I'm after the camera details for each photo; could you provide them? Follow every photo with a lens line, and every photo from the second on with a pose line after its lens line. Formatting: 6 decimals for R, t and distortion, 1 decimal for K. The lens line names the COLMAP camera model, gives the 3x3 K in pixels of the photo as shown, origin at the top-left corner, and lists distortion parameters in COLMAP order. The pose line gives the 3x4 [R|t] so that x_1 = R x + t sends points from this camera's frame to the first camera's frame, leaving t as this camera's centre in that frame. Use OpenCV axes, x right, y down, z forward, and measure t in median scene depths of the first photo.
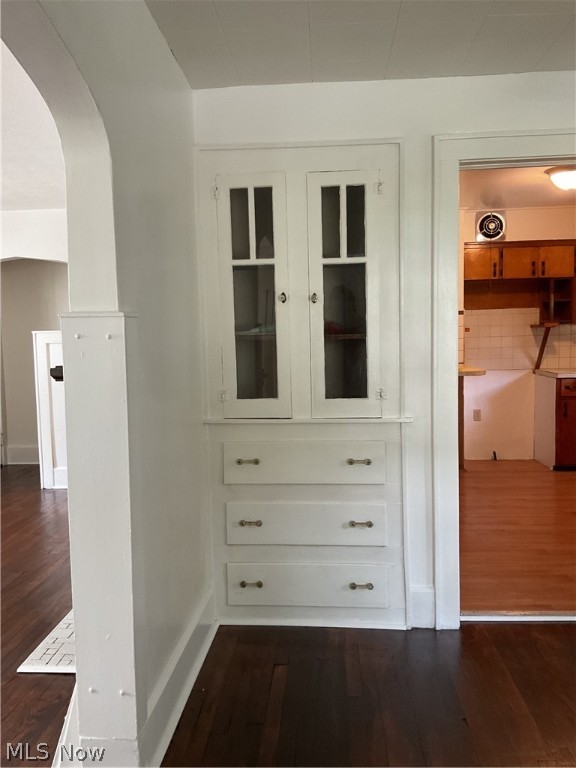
lens RADIAL K [[639.5, 0, 277.3], [0, 639.5, 382.8], [0, 0, 1]] dist [0.011120, -0.002630]
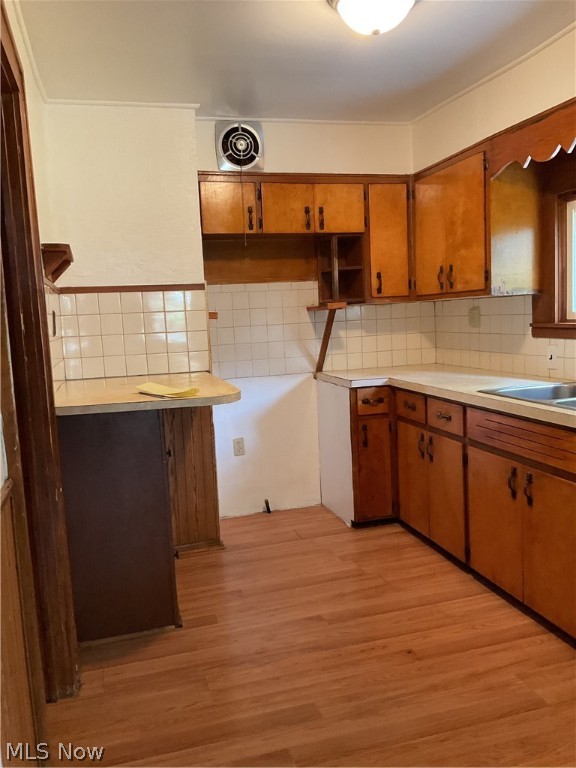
lens RADIAL K [[633.5, 0, 288.0], [0, 633.5, 384.0], [0, 0, 1]] dist [0.112940, -0.222331]
pose [[0.935218, -0.059621, 0.349017, 0.147051], [0.053453, 0.998197, 0.027286, -0.030376], [-0.350015, -0.006863, 0.936719, 0.403246]]
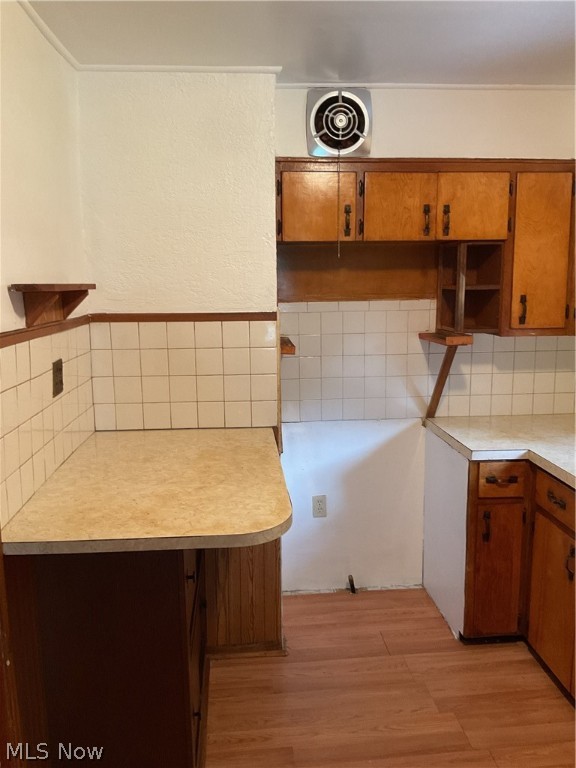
lens RADIAL K [[633.5, 0, 288.0], [0, 633.5, 384.0], [0, 0, 1]] dist [0.112940, -0.222331]
pose [[0.986168, -0.014894, 0.165081, 0.218280], [0.002196, 0.997041, 0.076842, -0.093781], [-0.165737, -0.075416, 0.983282, 0.541488]]
